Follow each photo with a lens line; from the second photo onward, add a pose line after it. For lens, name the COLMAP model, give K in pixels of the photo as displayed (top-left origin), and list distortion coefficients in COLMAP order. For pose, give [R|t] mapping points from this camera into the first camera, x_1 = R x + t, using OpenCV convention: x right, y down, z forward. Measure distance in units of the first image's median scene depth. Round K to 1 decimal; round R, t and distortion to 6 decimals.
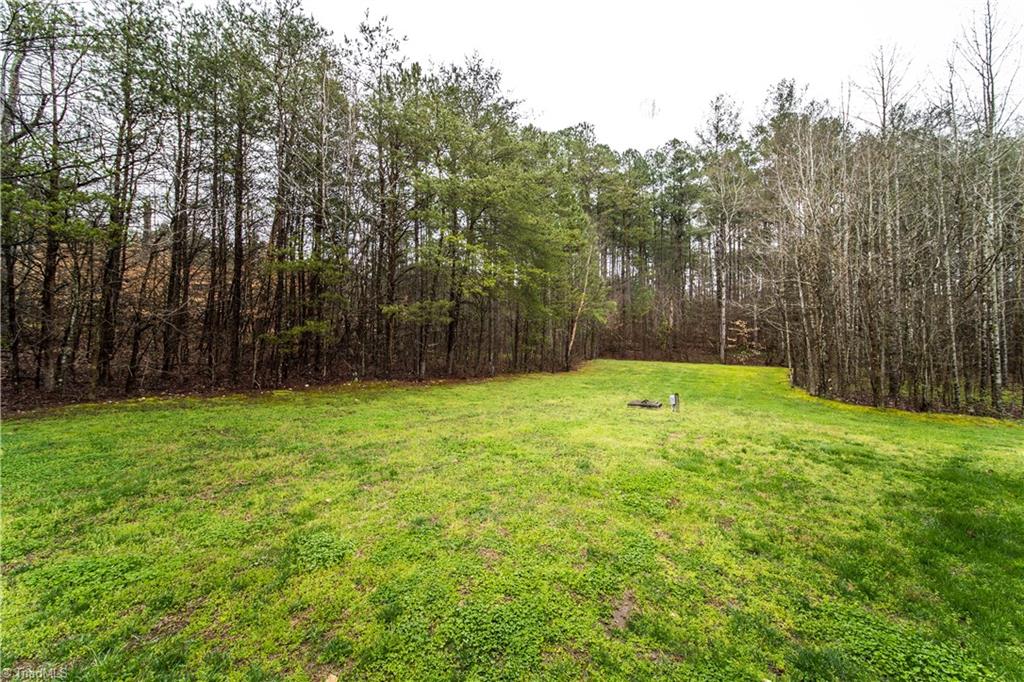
lens RADIAL K [[359.9, 0, 510.9], [0, 359.9, 343.6], [0, 0, 1]] dist [0.000166, -0.001221]
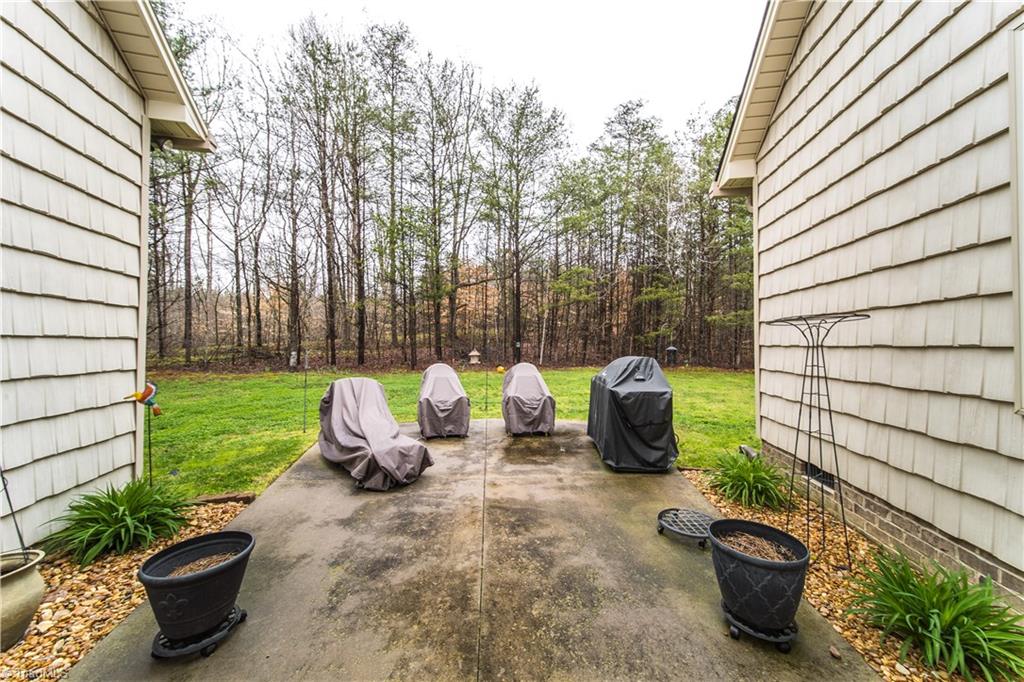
lens RADIAL K [[359.9, 0, 509.8], [0, 359.9, 341.6], [0, 0, 1]] dist [0.000166, -0.001221]
pose [[0.692511, -0.005122, -0.721389, 0.136304], [0.006956, 0.999976, -0.000423, -0.002962], [0.721374, -0.004726, 0.692530, -0.547298]]
